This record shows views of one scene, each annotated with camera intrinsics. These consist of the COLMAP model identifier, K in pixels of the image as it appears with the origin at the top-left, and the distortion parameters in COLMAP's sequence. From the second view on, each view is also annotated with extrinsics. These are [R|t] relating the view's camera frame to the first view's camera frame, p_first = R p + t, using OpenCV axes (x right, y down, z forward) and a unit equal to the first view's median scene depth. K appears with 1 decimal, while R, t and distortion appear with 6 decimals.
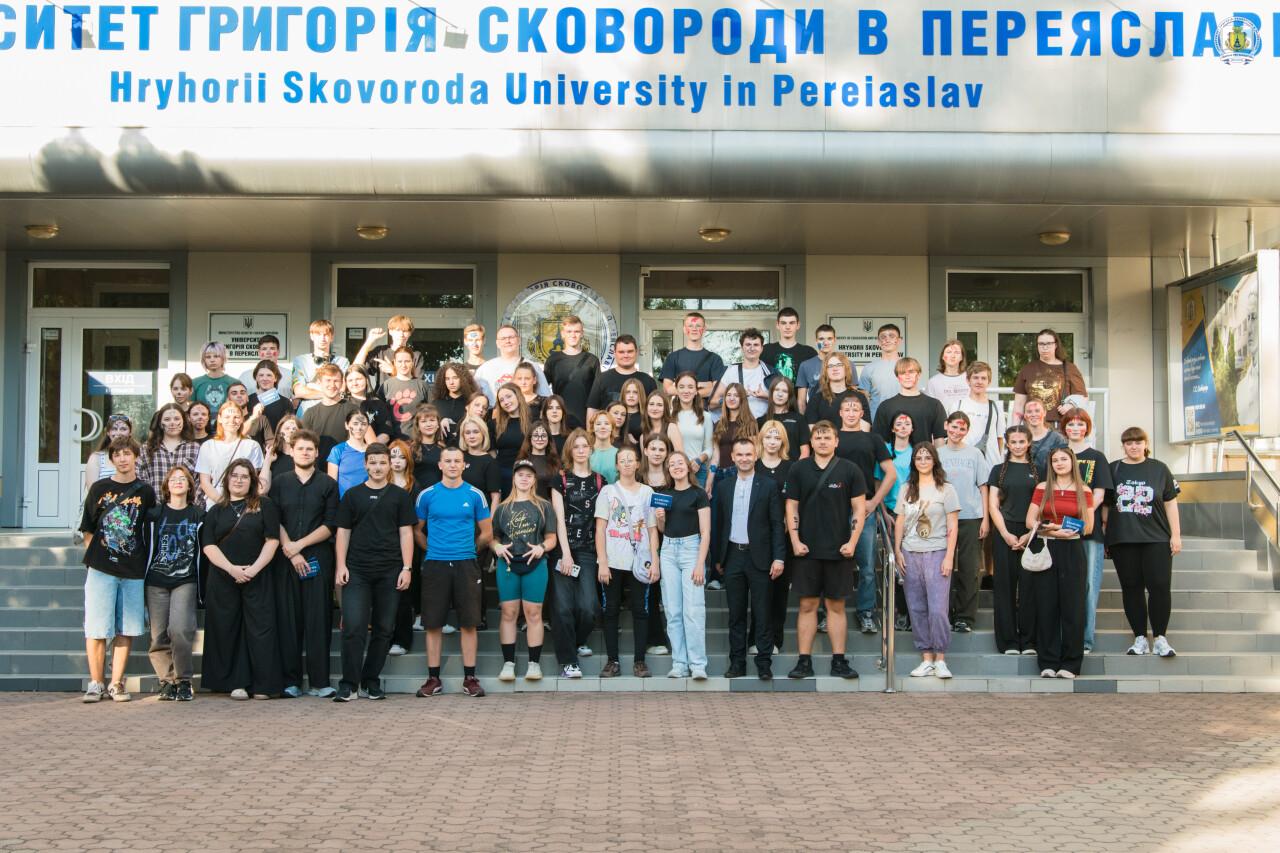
lens RADIAL K [[1860.9, 0, 640.0], [0, 1860.9, 426.5], [0, 0, 1]] dist [0.011725, -0.024095]
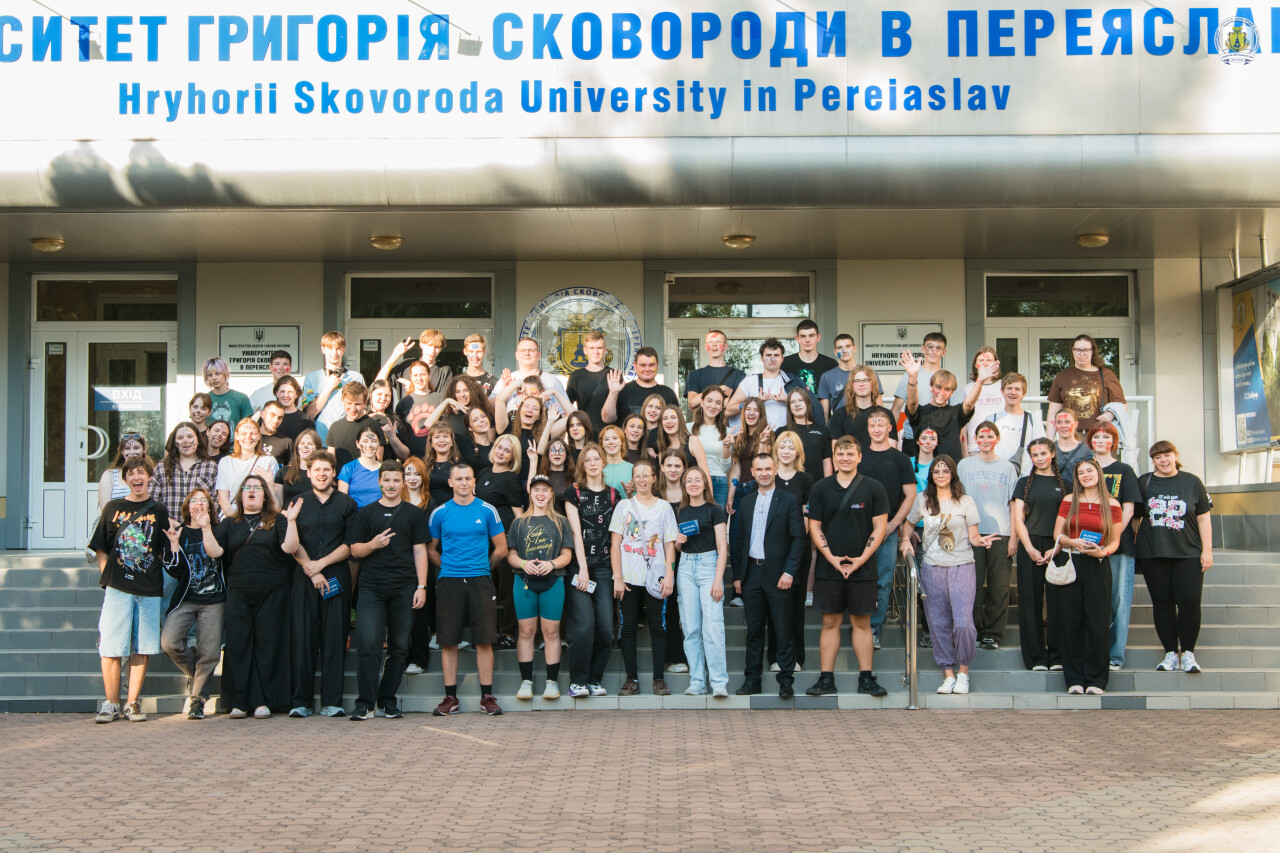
lens RADIAL K [[2103.2, 0, 640.0], [0, 2103.2, 426.5], [0, 0, 1]] dist [0.018608, 0.122033]
pose [[0.999658, -0.007861, -0.024929, 0.016884], [0.007766, 0.999962, -0.003922, -0.003101], [0.024959, 0.003727, 0.999682, -0.104507]]
